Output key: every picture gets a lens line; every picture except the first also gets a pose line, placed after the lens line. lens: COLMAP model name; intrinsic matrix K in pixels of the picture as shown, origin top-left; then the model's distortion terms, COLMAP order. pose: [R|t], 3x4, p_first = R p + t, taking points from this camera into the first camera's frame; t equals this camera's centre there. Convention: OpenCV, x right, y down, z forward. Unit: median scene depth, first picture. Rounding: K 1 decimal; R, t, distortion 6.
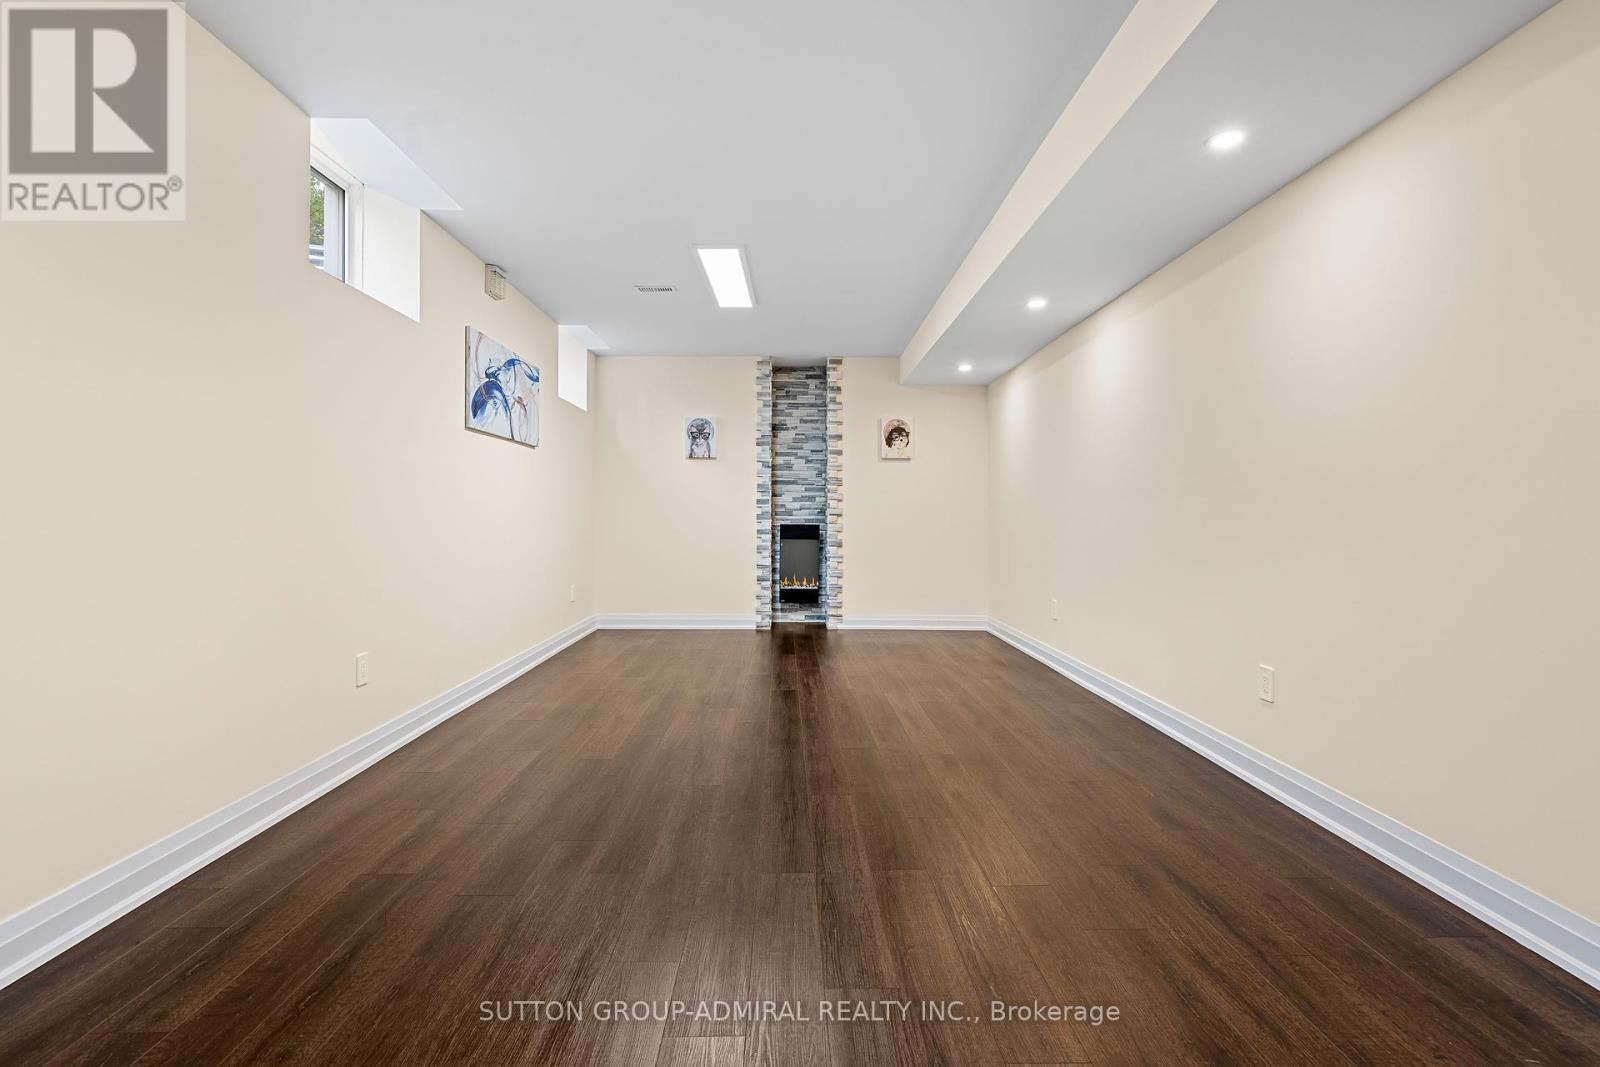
lens RADIAL K [[734.3, 0, 802.6], [0, 734.3, 525.0], [0, 0, 1]] dist [-0.005087, -0.000612]
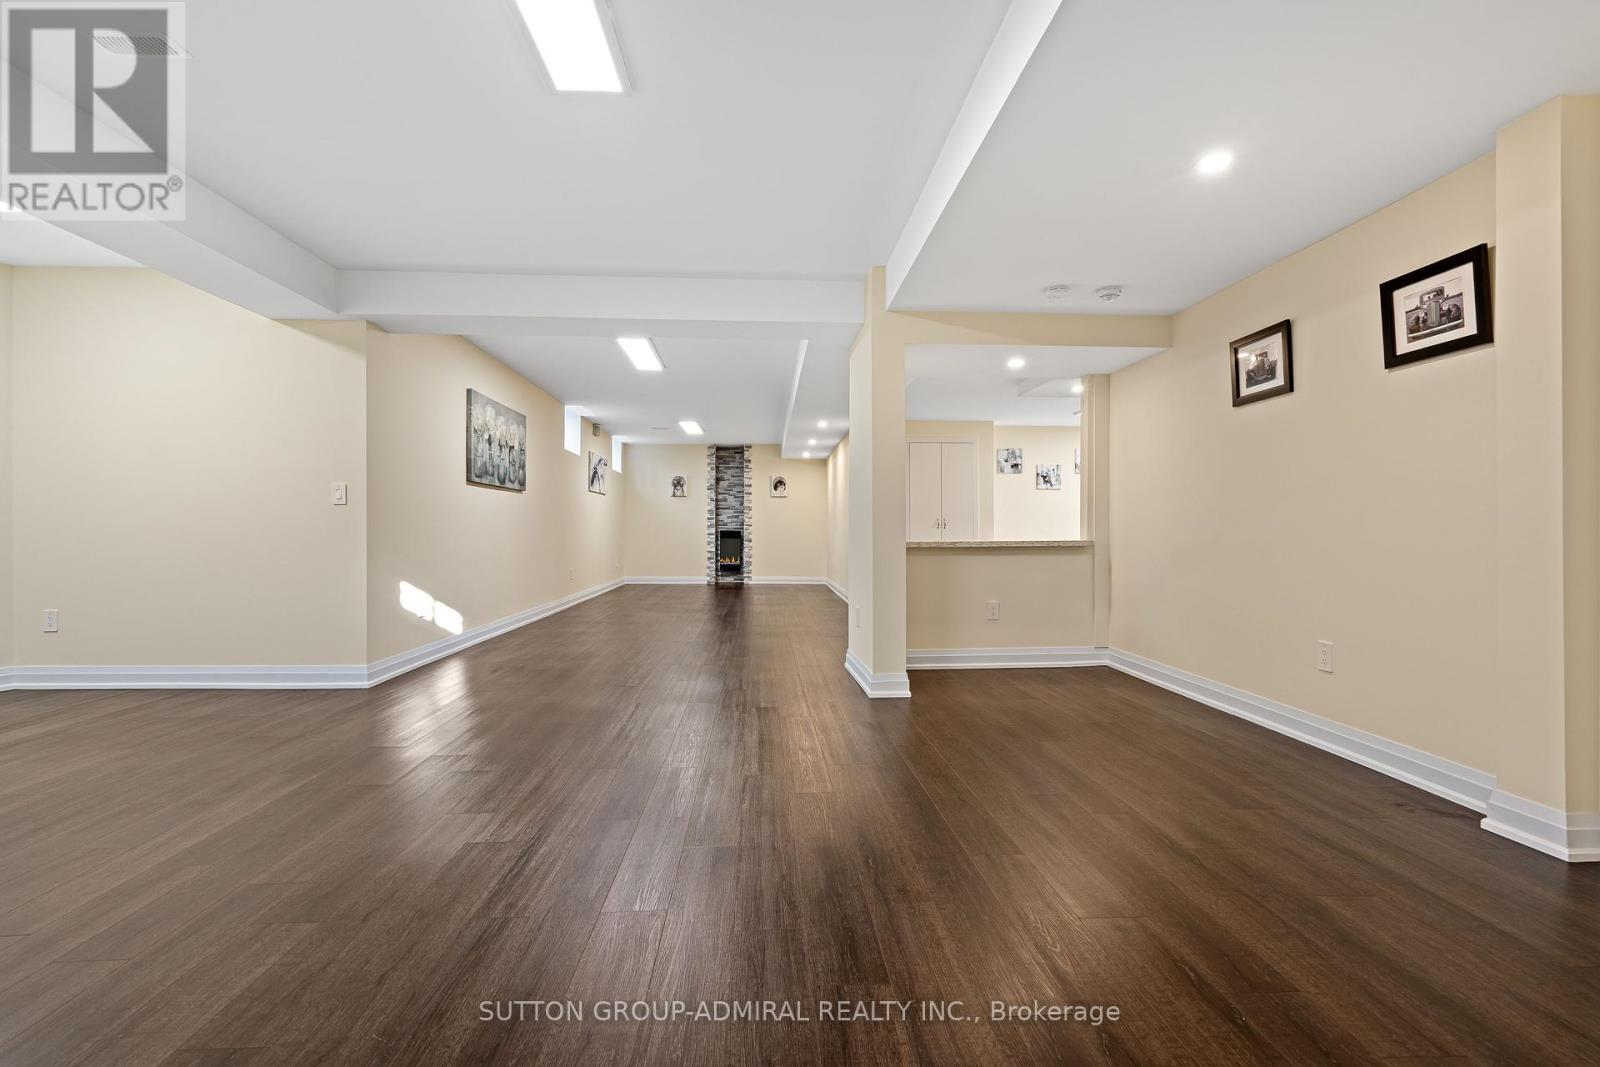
lens RADIAL K [[734.3, 0, 795.5], [0, 734.3, 533.2], [0, 0, 1]] dist [-0.005087, -0.000612]
pose [[0.999505, -0.001452, 0.031426, 0.107789], [0.001629, 0.999983, -0.005601, 0.017868], [-0.031418, 0.005649, 0.999490, -0.939426]]
